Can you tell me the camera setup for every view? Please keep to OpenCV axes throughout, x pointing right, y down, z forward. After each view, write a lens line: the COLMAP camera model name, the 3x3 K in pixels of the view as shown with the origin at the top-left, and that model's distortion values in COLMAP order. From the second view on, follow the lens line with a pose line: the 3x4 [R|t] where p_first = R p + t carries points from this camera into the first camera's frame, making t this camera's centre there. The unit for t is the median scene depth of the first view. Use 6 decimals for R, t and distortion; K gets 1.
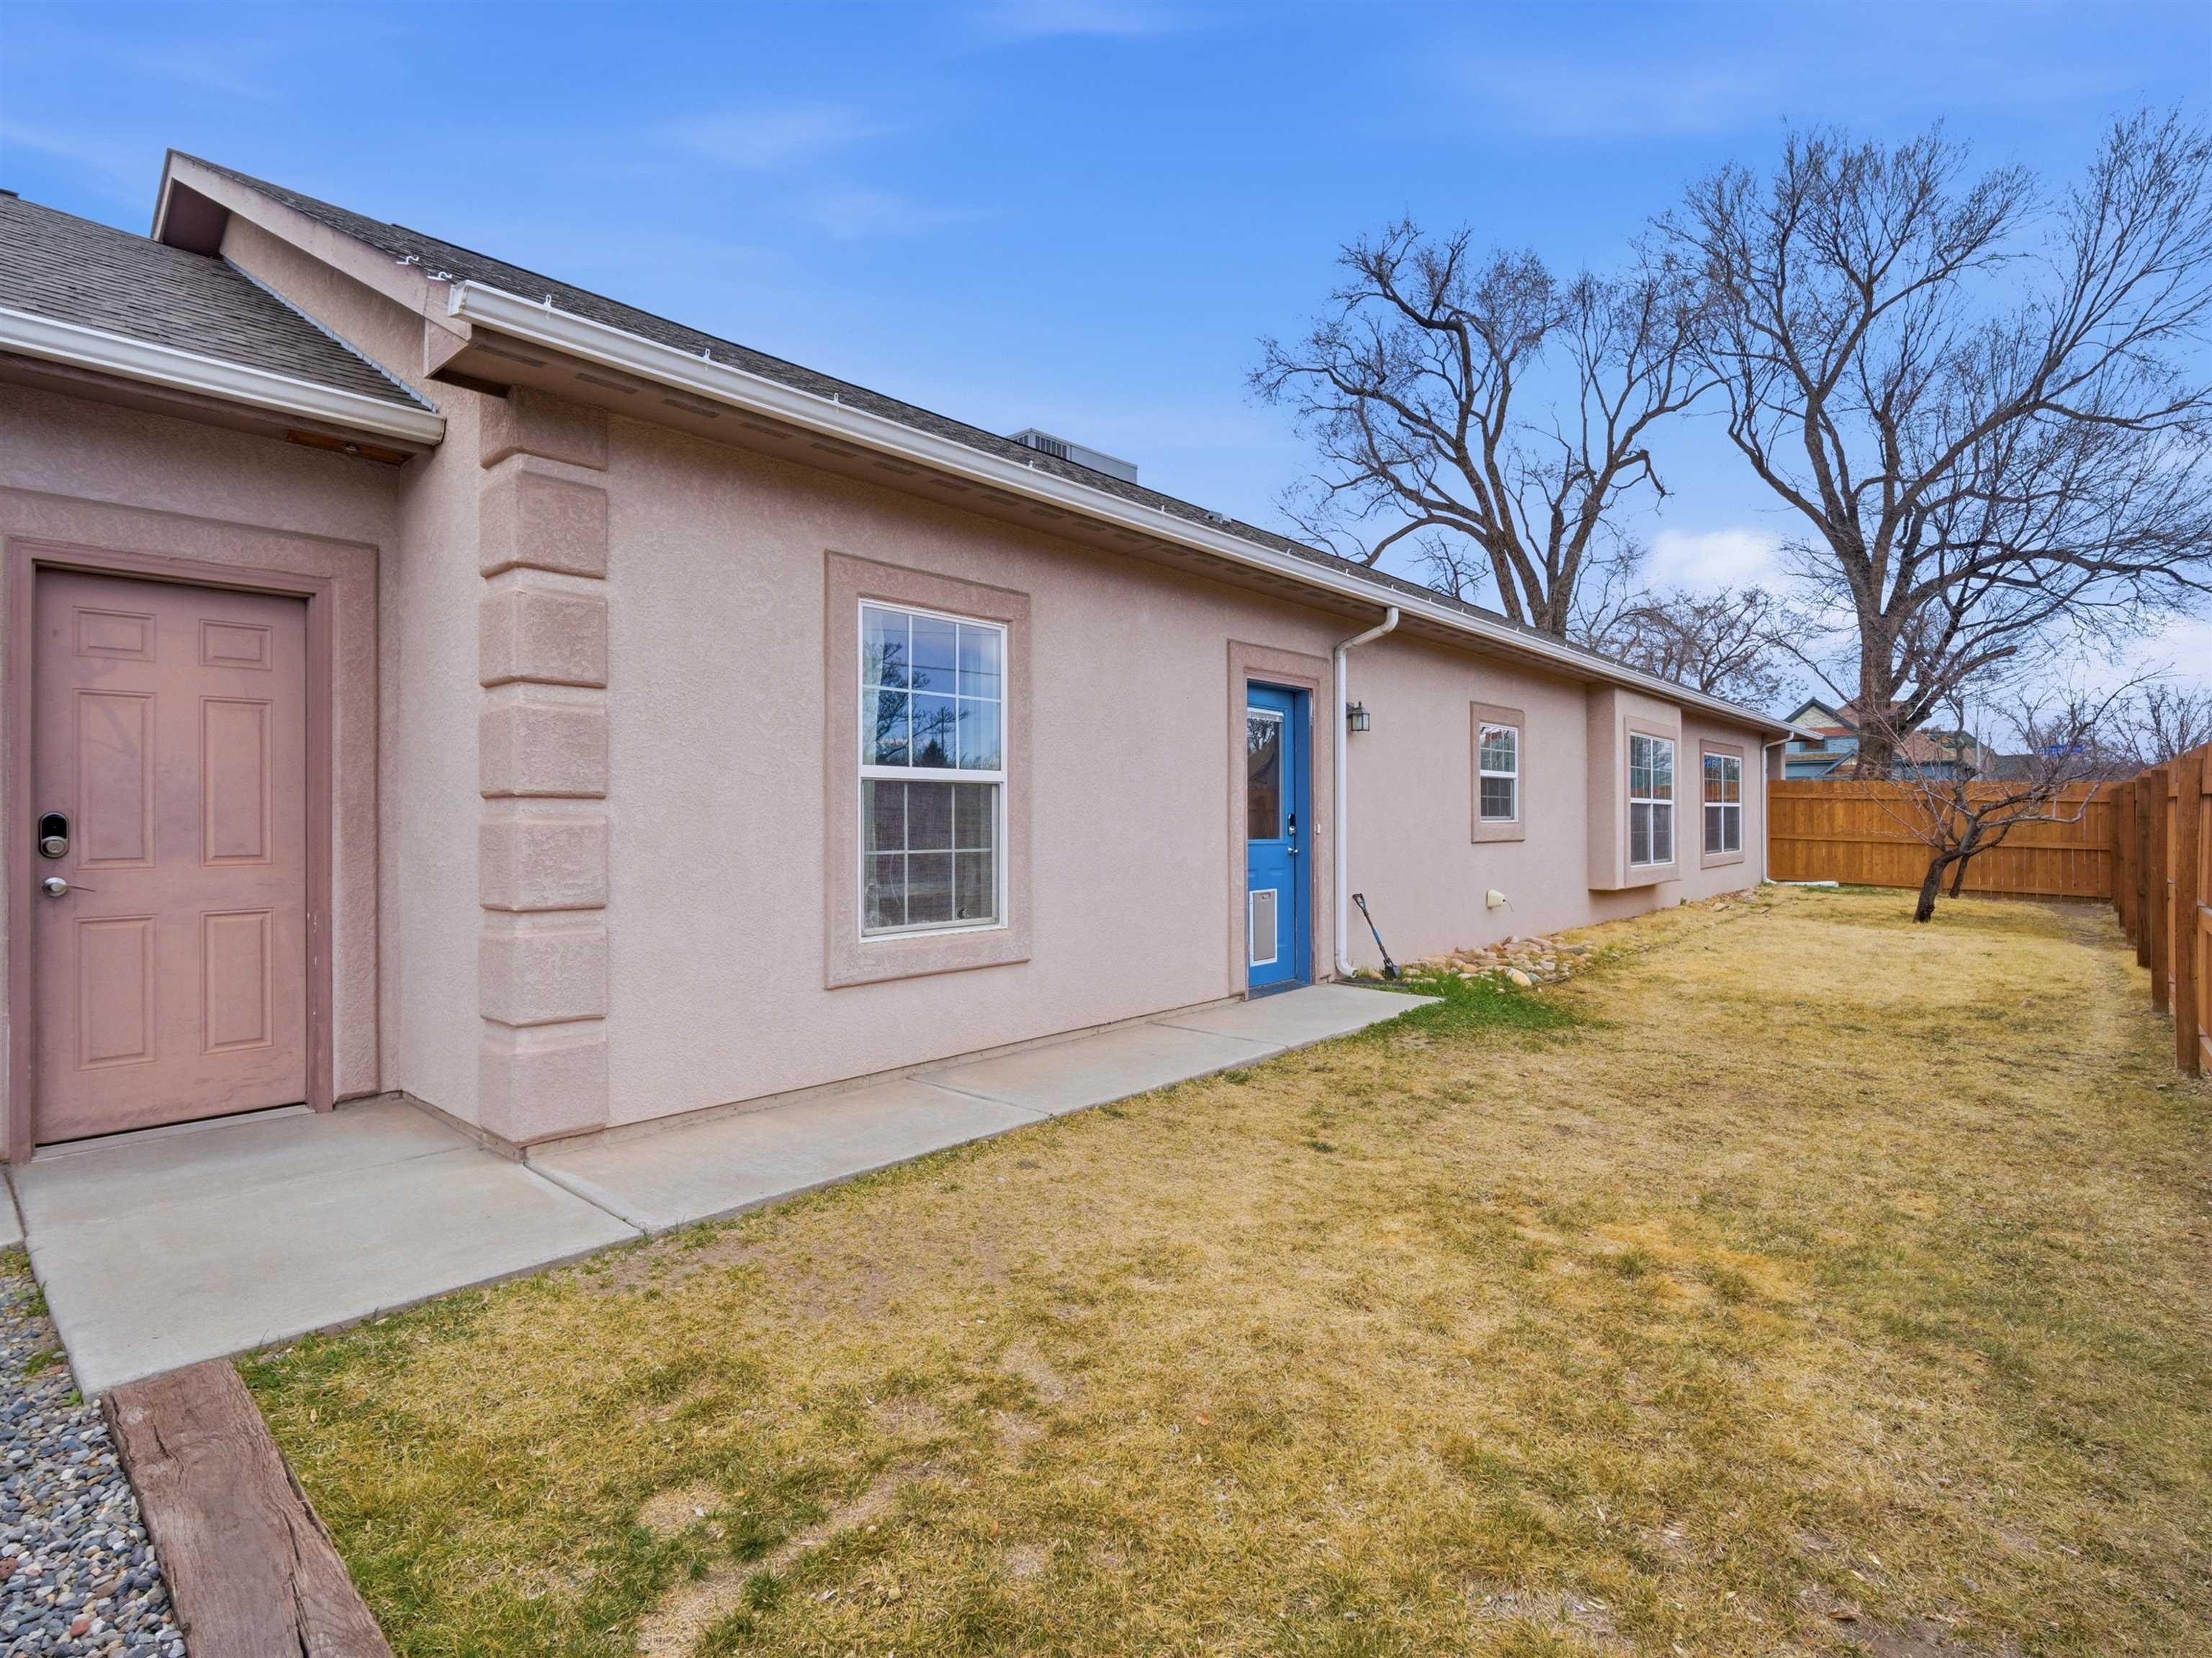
lens RADIAL K [[1062.3, 0, 1163.1], [0, 1062.3, 818.1], [0, 0, 1]] dist [-0.008034, 0.001080]
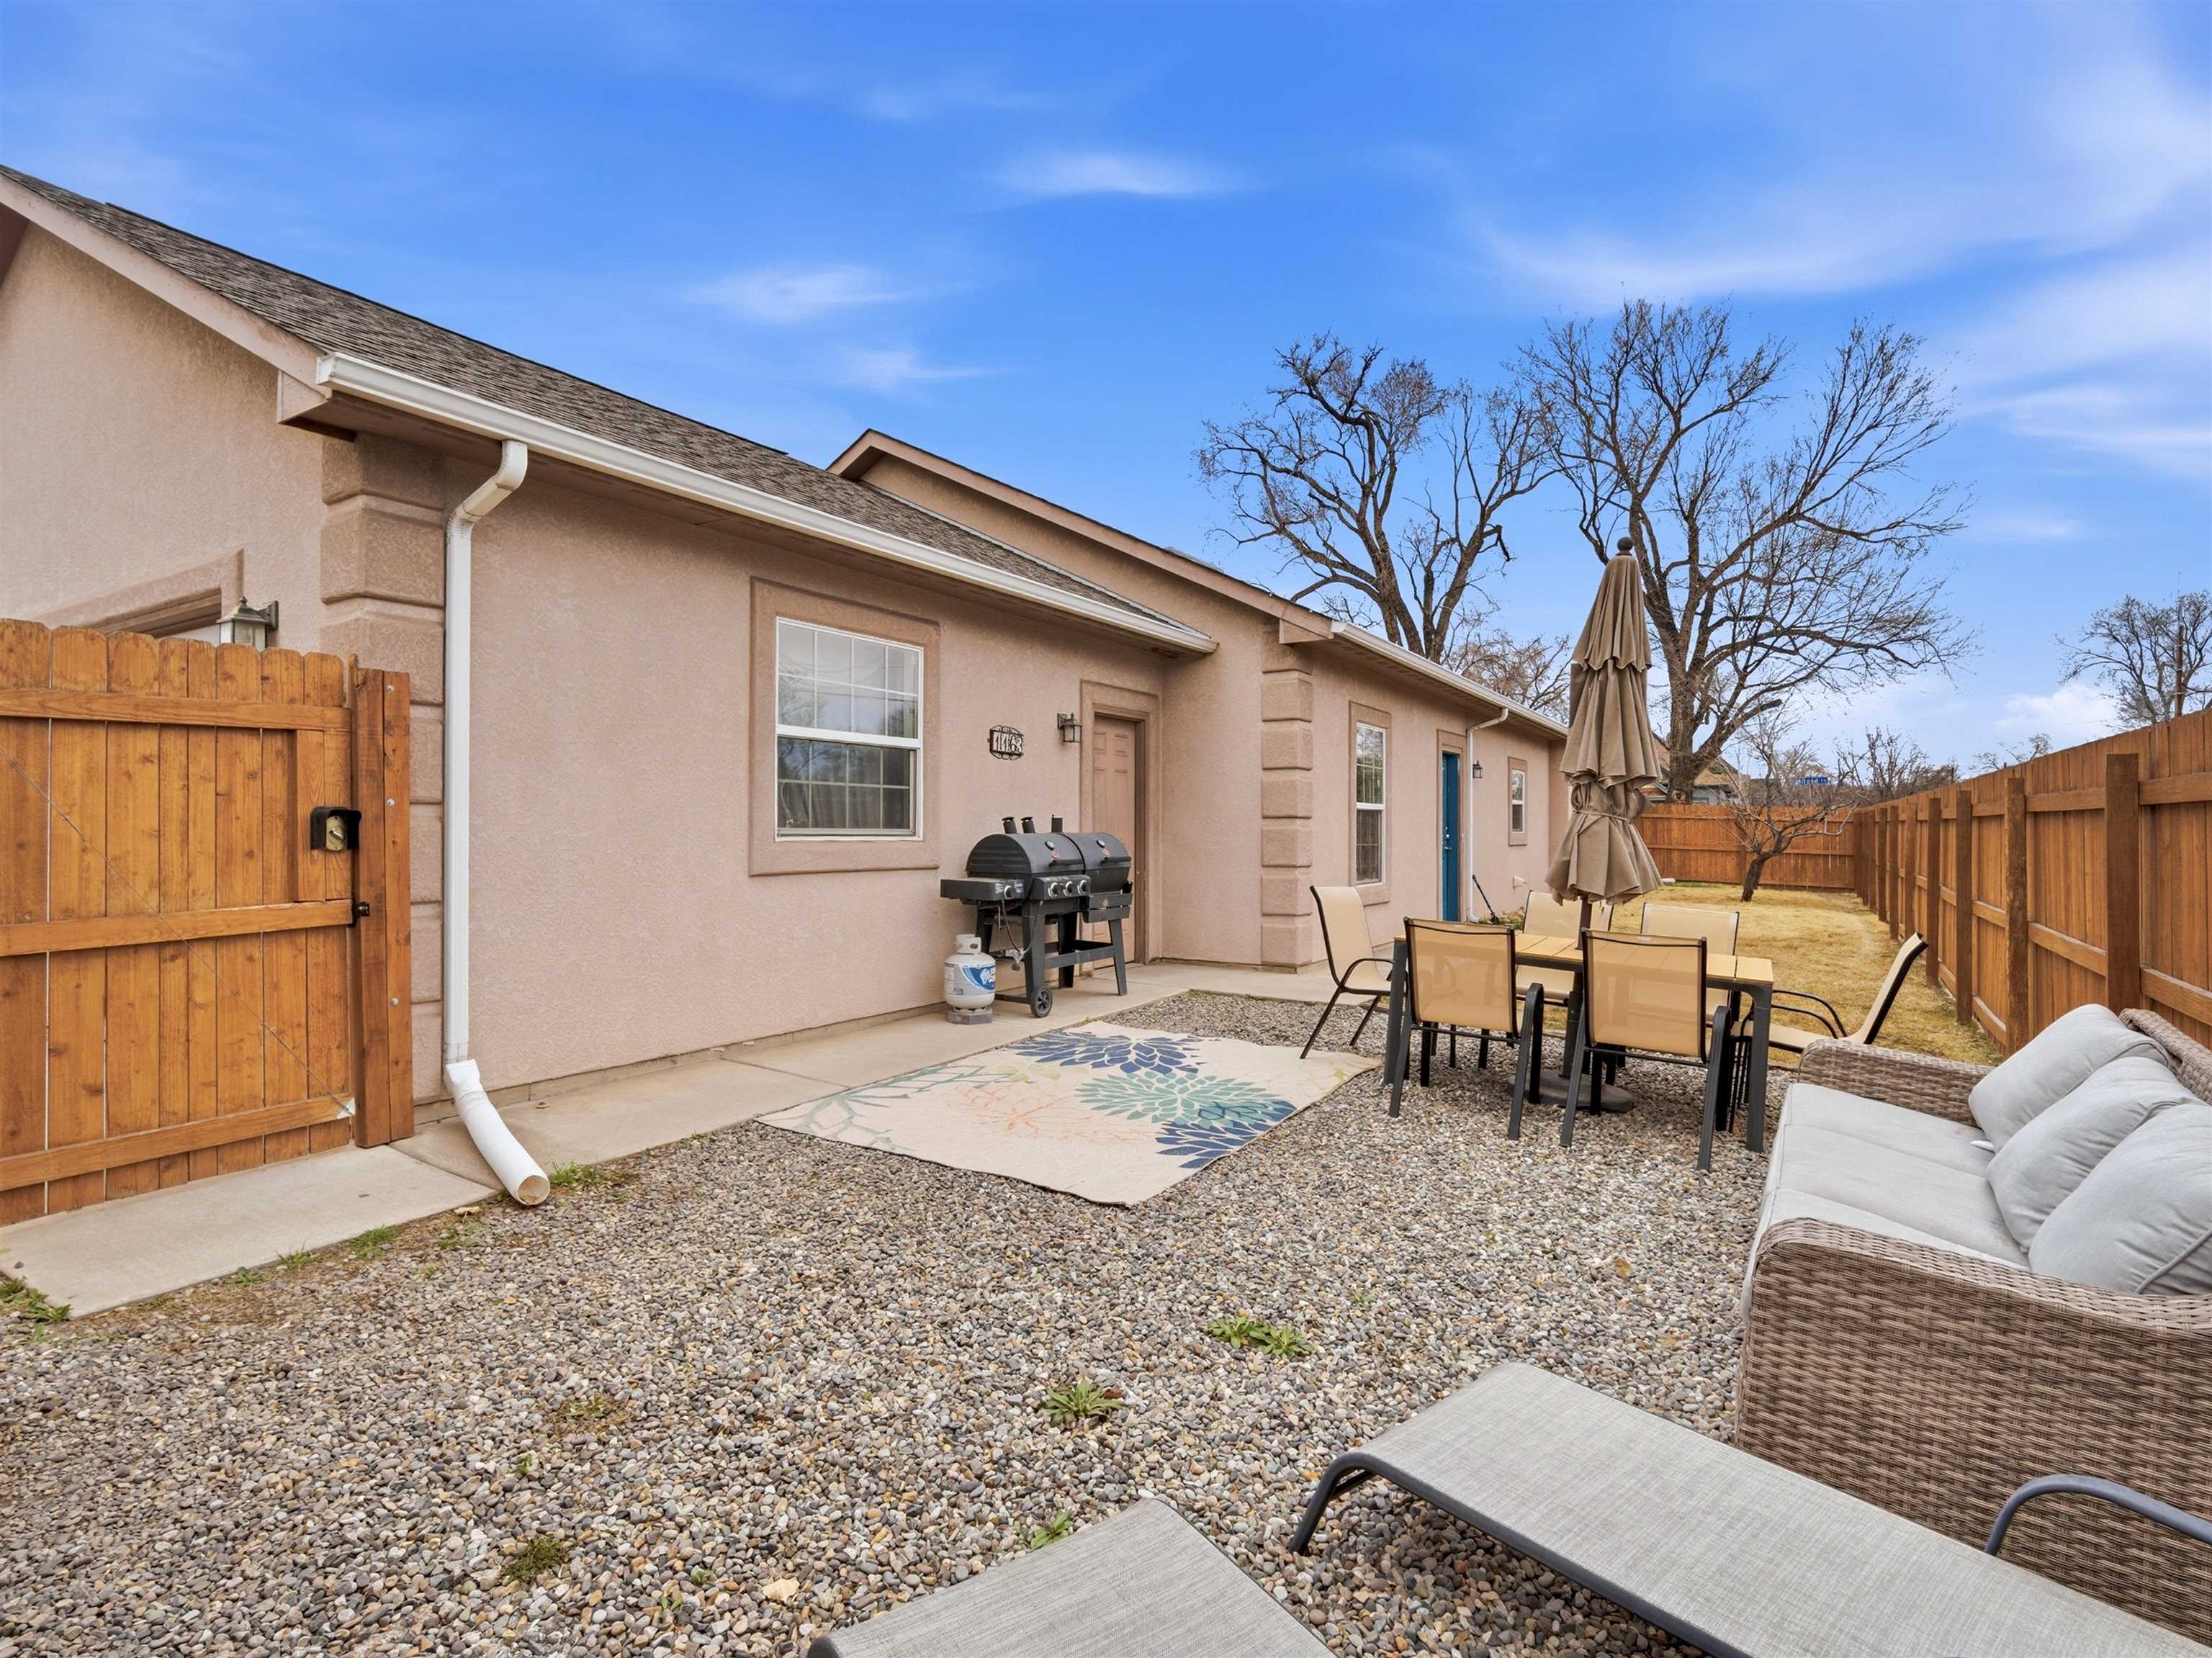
lens RADIAL K [[1117.0, 0, 1101.9], [0, 1117.0, 828.8], [0, 0, 1]] dist [-0.006489, -0.000767]
pose [[0.987955, 0.005646, 0.154639, -0.215481], [-0.005420, 0.999984, -0.001884, 0.001638], [-0.154647, 0.001024, 0.987969, -0.209259]]
